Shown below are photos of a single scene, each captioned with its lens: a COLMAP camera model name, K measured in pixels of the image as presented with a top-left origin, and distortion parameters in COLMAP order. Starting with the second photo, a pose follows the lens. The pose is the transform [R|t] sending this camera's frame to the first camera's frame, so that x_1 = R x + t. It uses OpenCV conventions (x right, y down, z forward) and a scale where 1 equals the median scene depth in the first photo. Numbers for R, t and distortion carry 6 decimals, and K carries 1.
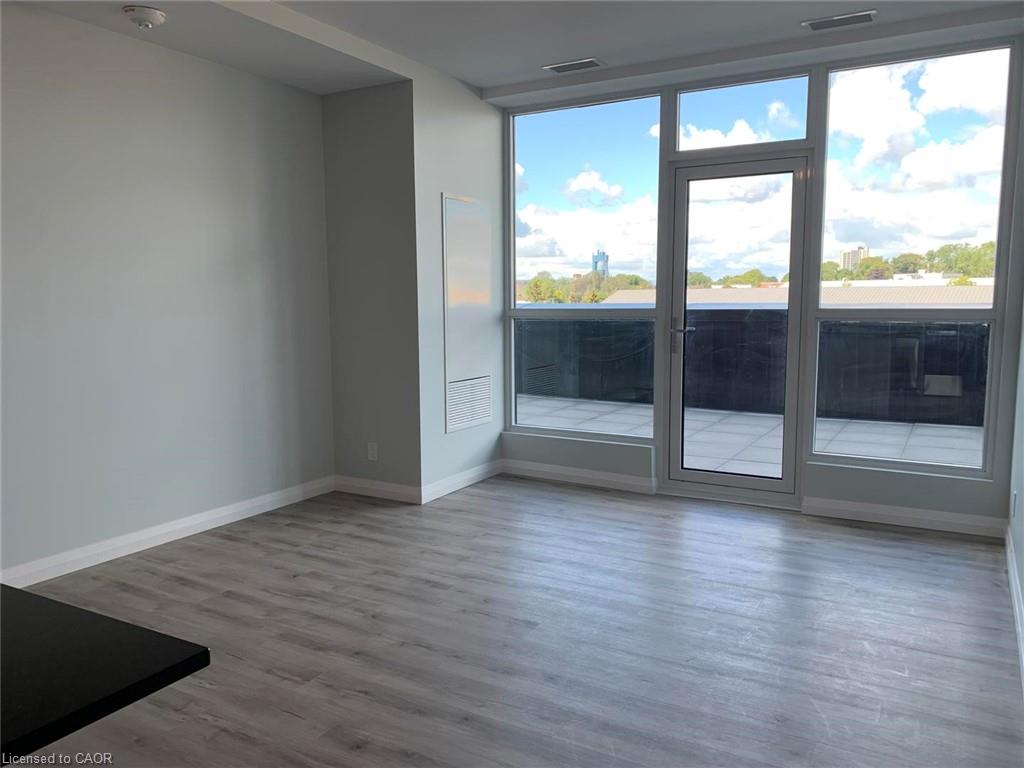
lens RADIAL K [[784.3, 0, 515.5], [0, 784.3, 387.7], [0, 0, 1]] dist [0.057479, -0.073654]
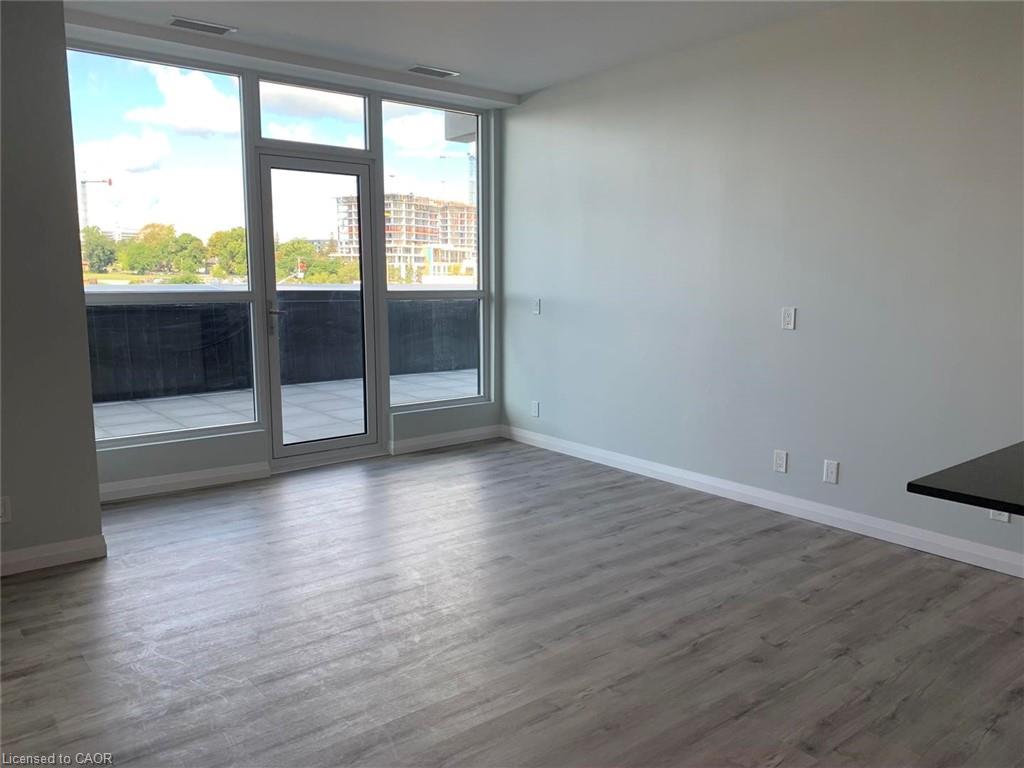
lens RADIAL K [[784.3, 0, 515.5], [0, 784.3, 387.7], [0, 0, 1]] dist [0.057479, -0.073654]
pose [[0.353564, -0.129105, 0.926458, -0.672347], [0.104523, 0.989680, 0.098026, -0.045650], [-0.929552, 0.062177, 0.363410, 0.347048]]
